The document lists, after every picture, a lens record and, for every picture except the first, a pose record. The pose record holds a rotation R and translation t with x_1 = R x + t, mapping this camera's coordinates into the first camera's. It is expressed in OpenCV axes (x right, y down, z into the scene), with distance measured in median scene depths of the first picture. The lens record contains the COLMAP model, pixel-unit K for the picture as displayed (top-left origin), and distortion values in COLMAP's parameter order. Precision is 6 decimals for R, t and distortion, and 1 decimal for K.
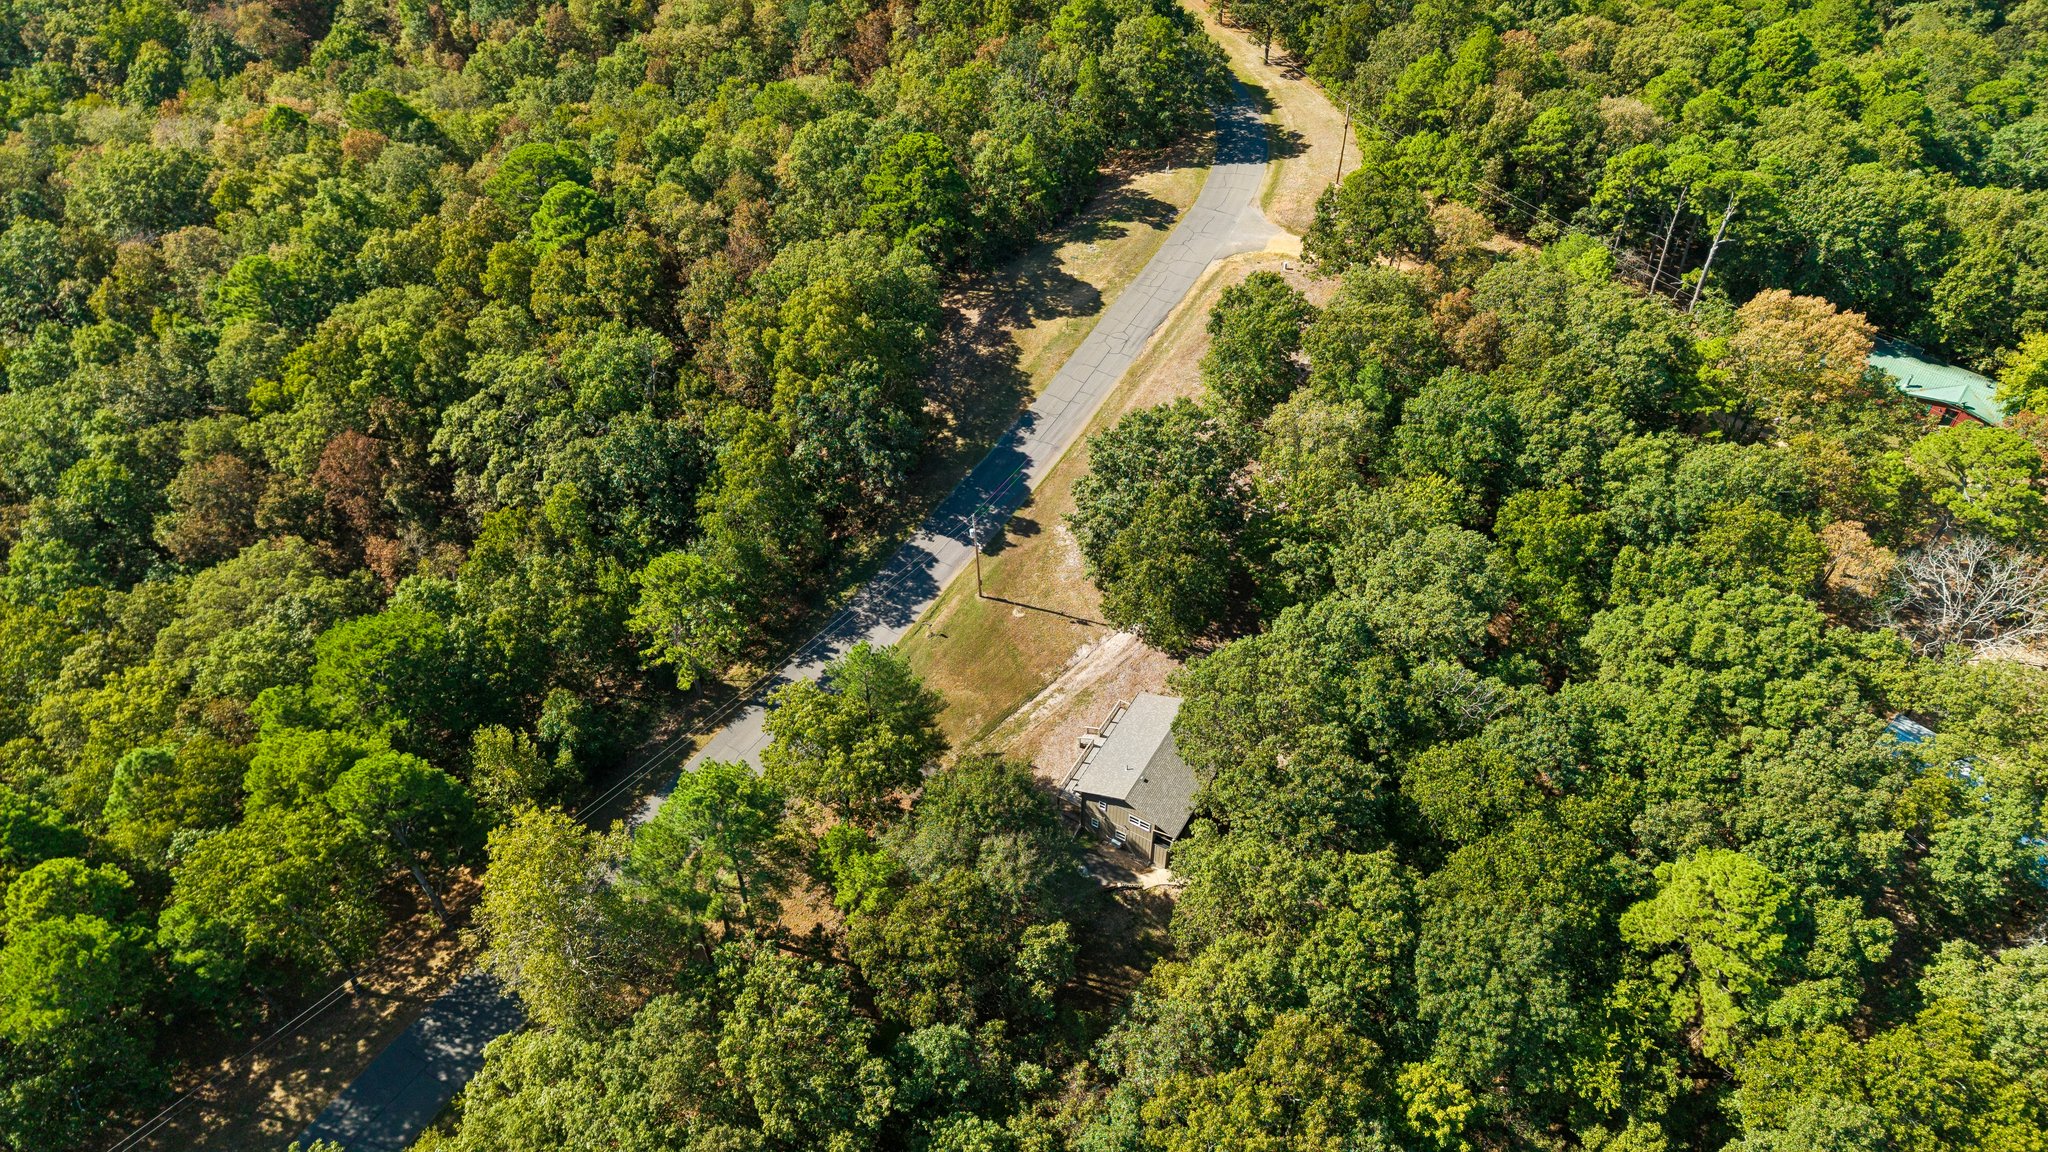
lens RADIAL K [[1378.5, 0, 1036.3], [0, 1378.5, 571.7], [0, 0, 1]] dist [-0.003887, -0.002845]
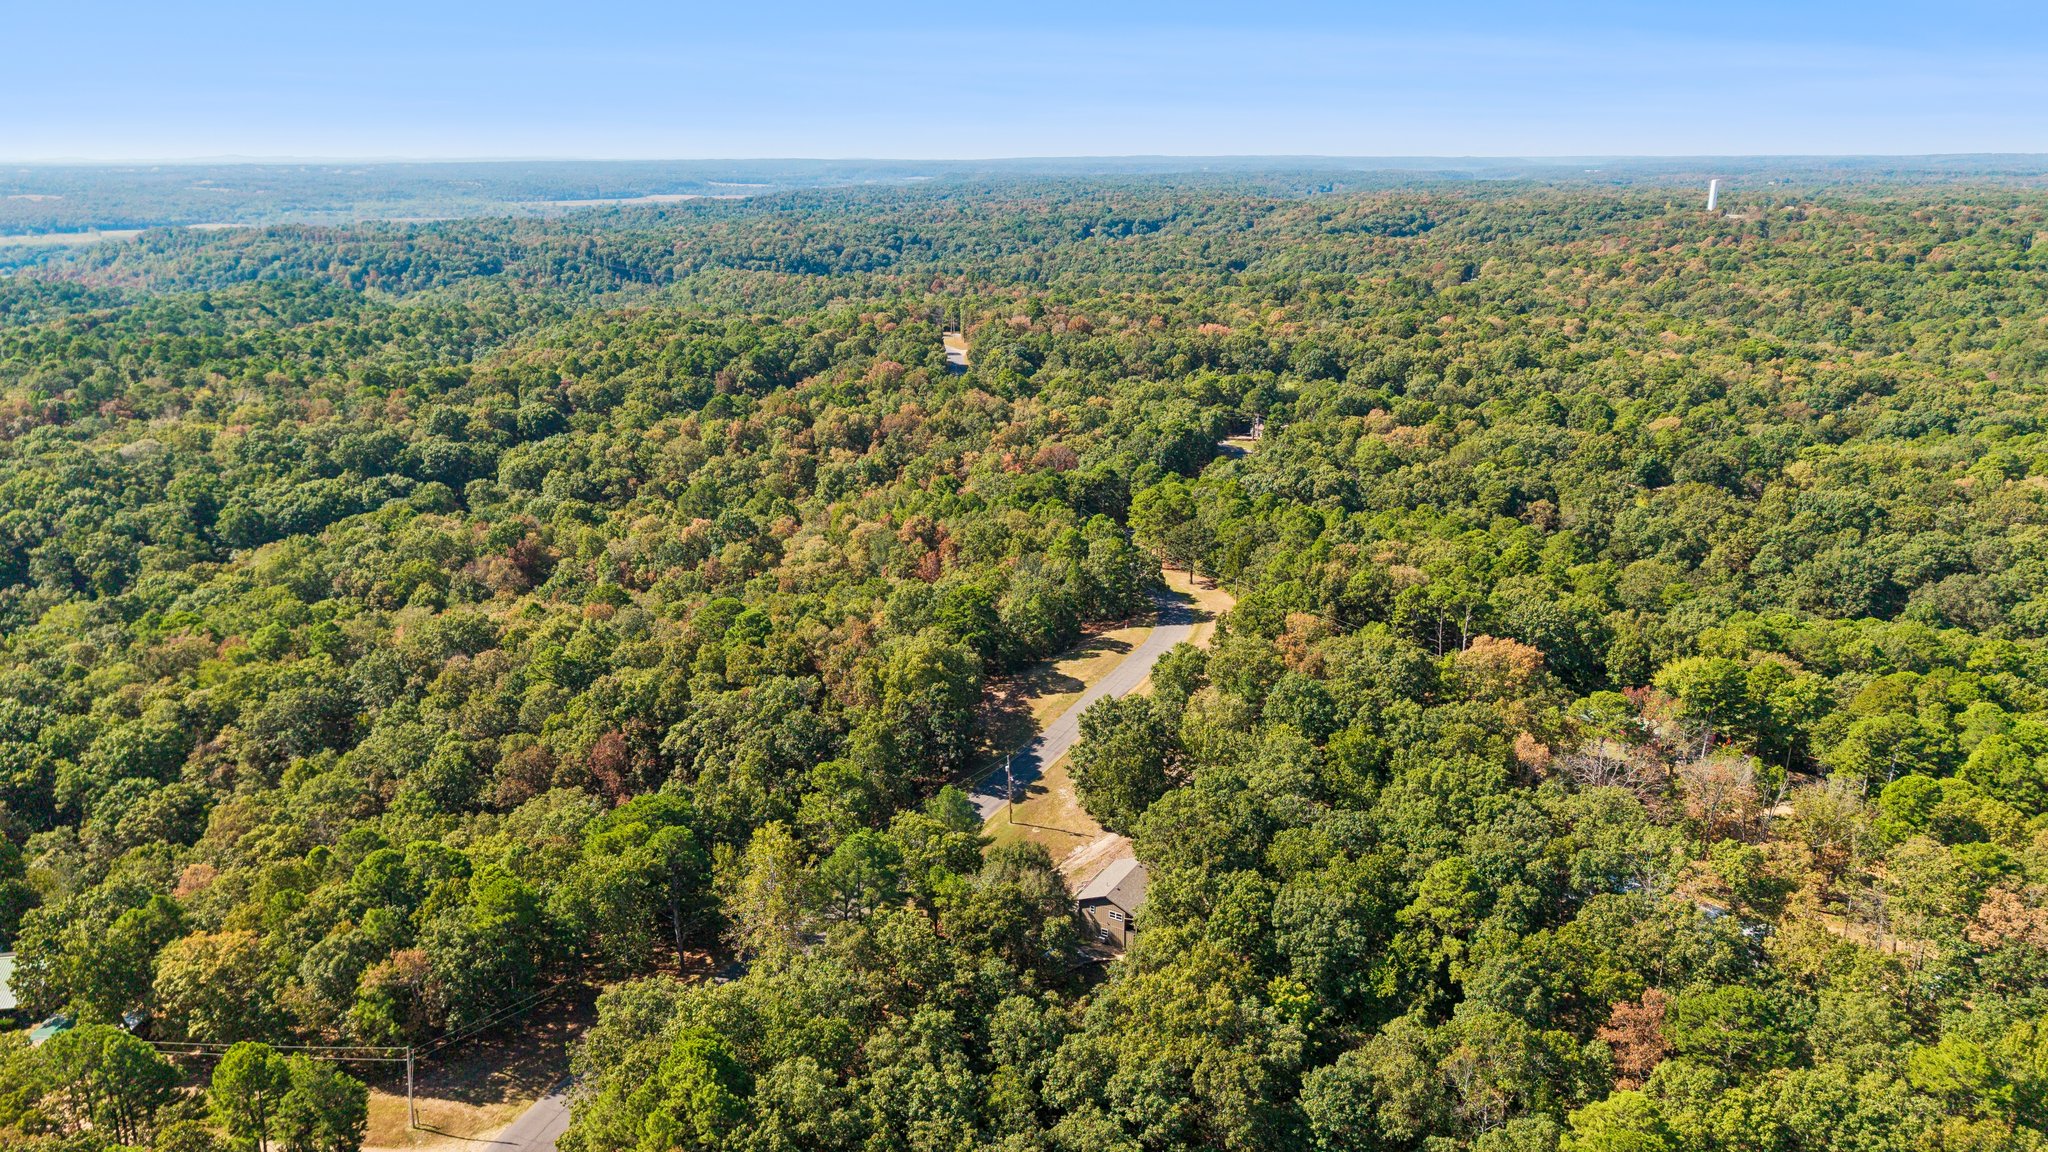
lens RADIAL K [[1378.5, 0, 1036.3], [0, 1378.5, 571.7], [0, 0, 1]] dist [-0.003887, -0.002845]
pose [[0.999937, -0.004463, 0.010252, -0.024737], [0.008706, 0.886072, -0.463465, 0.459103], [-0.007016, 0.463525, 0.886056, -0.484346]]
